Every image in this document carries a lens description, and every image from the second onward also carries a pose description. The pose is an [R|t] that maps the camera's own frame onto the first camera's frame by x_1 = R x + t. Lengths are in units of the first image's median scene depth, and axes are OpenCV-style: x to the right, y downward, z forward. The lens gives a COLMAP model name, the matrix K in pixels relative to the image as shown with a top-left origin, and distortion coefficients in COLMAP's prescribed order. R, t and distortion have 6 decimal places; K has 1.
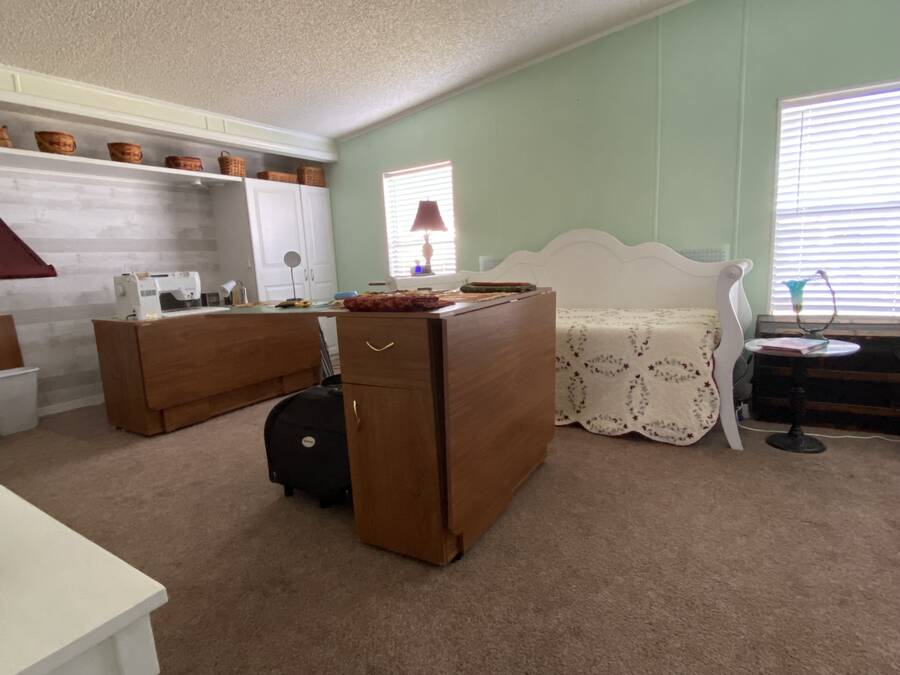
lens RADIAL K [[485.5, 0, 450.0], [0, 485.5, 337.5], [0, 0, 1]] dist [0.052324, -0.055244]
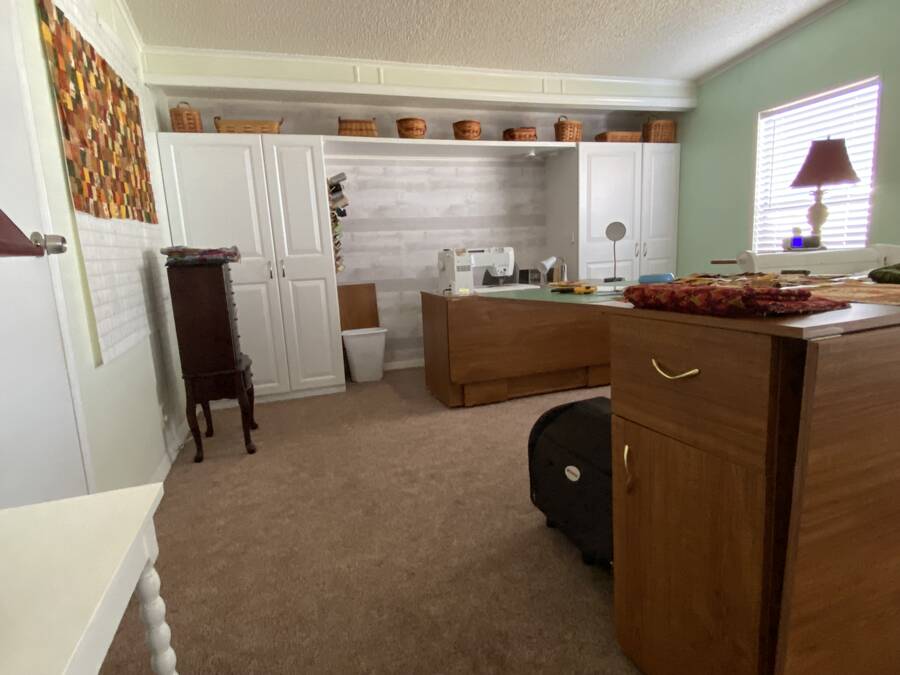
lens RADIAL K [[485.5, 0, 450.0], [0, 485.5, 337.5], [0, 0, 1]] dist [0.052324, -0.055244]
pose [[0.773138, 0.115188, -0.623690, 0.005327], [-0.084703, 0.993313, 0.078454, -0.020898], [0.628556, -0.007827, 0.777725, 0.168049]]
